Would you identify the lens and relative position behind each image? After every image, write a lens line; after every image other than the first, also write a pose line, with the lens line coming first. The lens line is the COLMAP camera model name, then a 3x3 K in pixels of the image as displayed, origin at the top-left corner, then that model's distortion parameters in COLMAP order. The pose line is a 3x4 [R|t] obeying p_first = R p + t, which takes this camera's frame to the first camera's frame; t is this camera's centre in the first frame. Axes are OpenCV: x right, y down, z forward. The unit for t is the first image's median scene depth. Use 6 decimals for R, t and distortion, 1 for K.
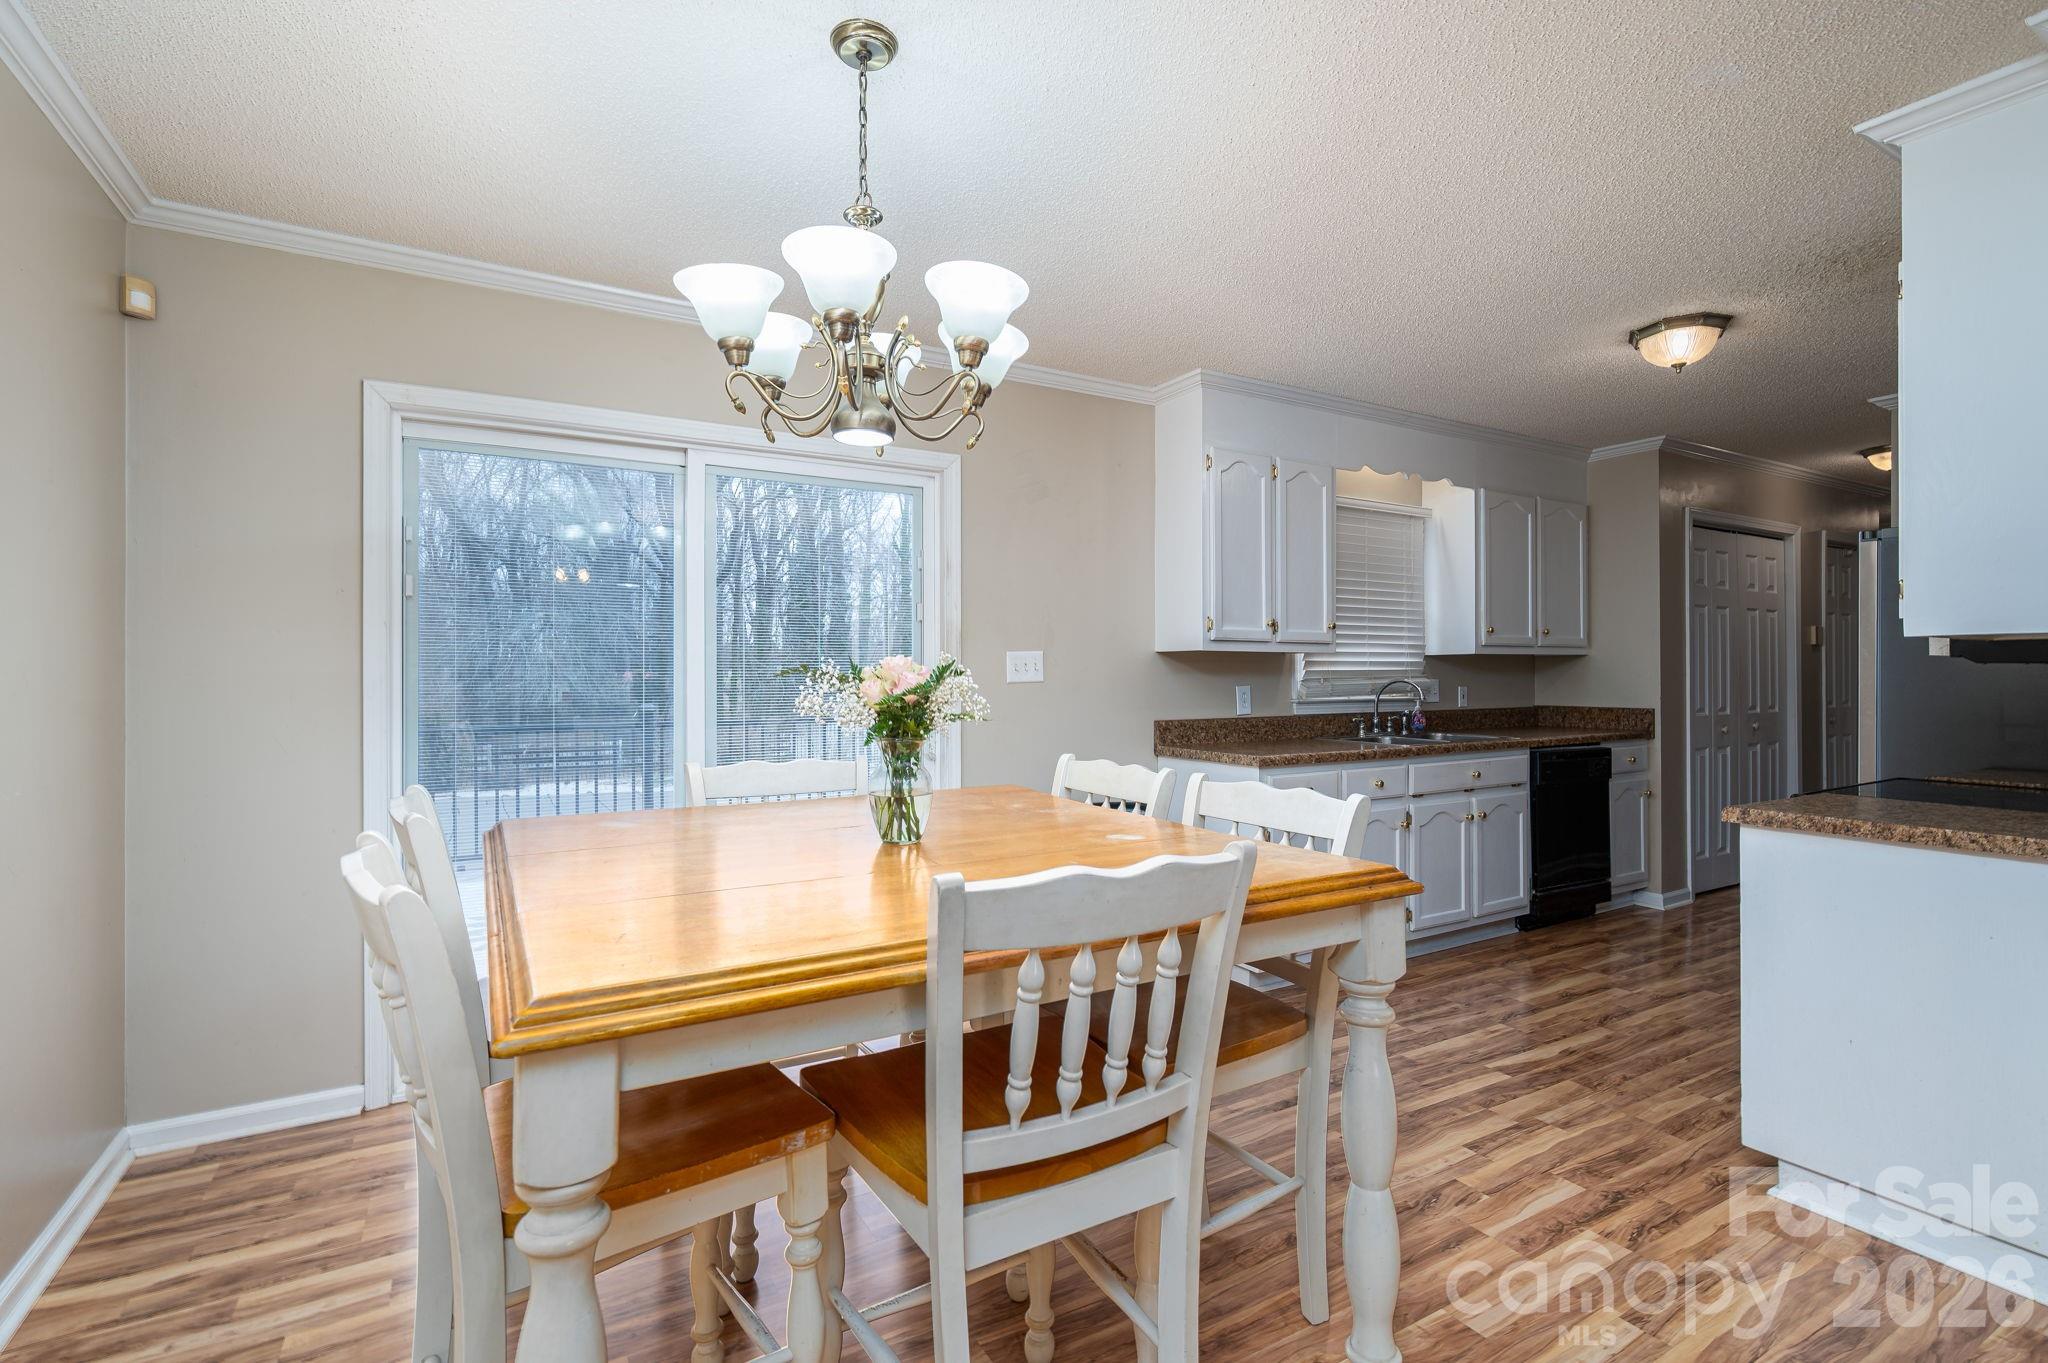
lens RADIAL K [[947.3, 0, 1046.9], [0, 947.3, 681.9], [0, 0, 1]] dist [0.003881, -0.000864]
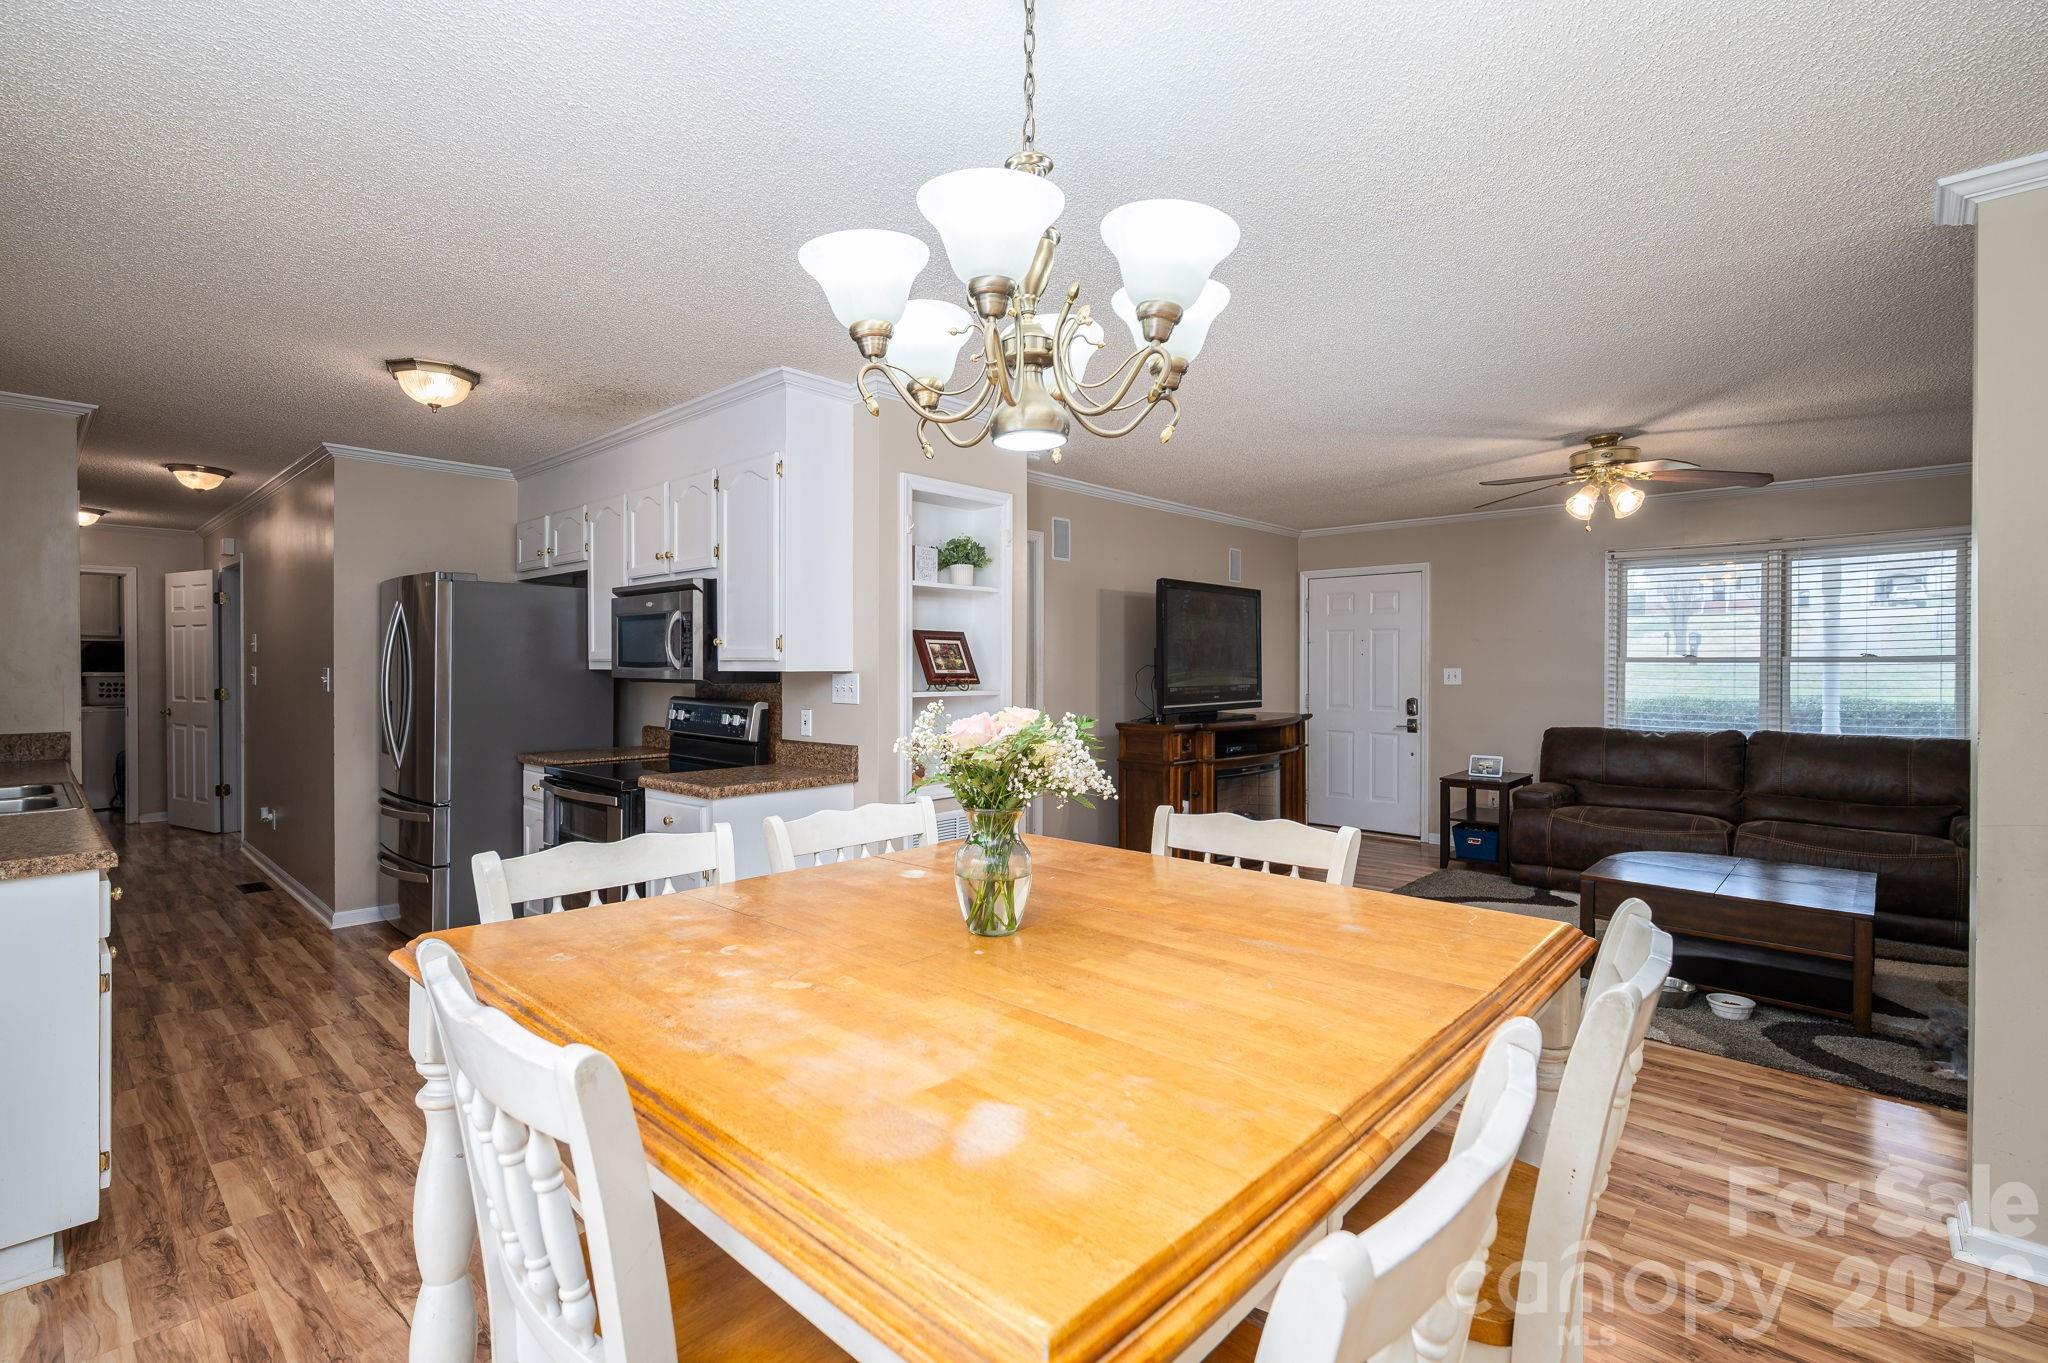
lens RADIAL K [[917.9, 0, 1025.0], [0, 917.9, 668.9], [0, 0, 1]] dist [-0.000370, -0.001440]
pose [[-0.276272, 0.001203, 0.961079, -0.401947], [0.007027, 0.999975, 0.000768, -0.024627], [-0.961054, 0.006966, -0.276273, 0.497663]]
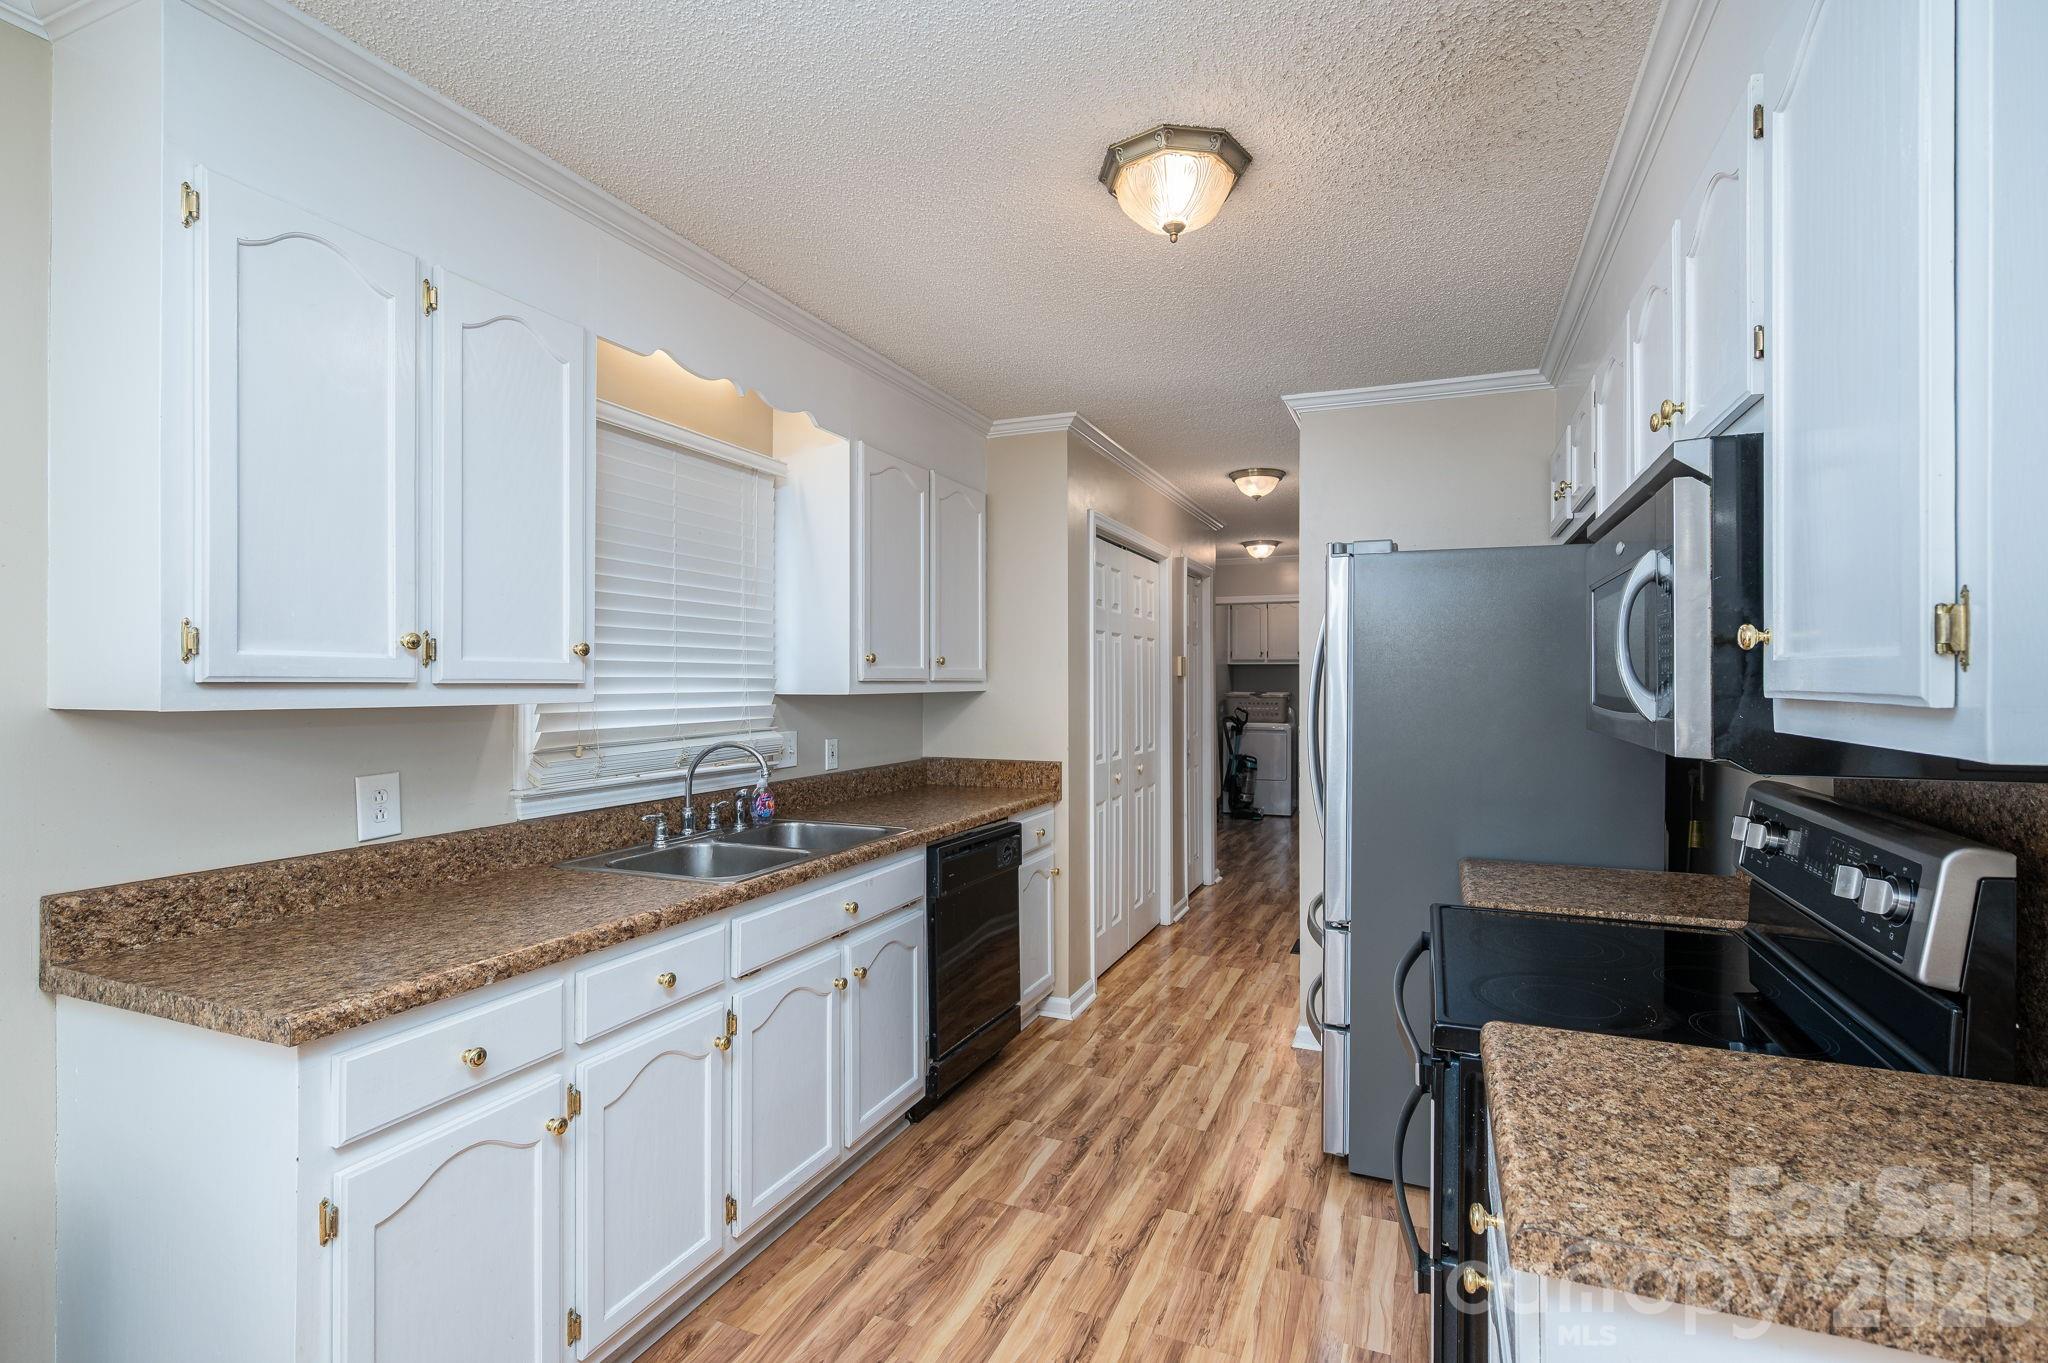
lens RADIAL K [[947.3, 0, 1032.8], [0, 947.3, 672.7], [0, 0, 1]] dist [0.003881, -0.000864]
pose [[0.813904, 0.010903, 0.580897, 0.195508], [-0.001135, 0.999852, -0.017176, -0.036709], [-0.580998, 0.013321, 0.813796, 0.440429]]
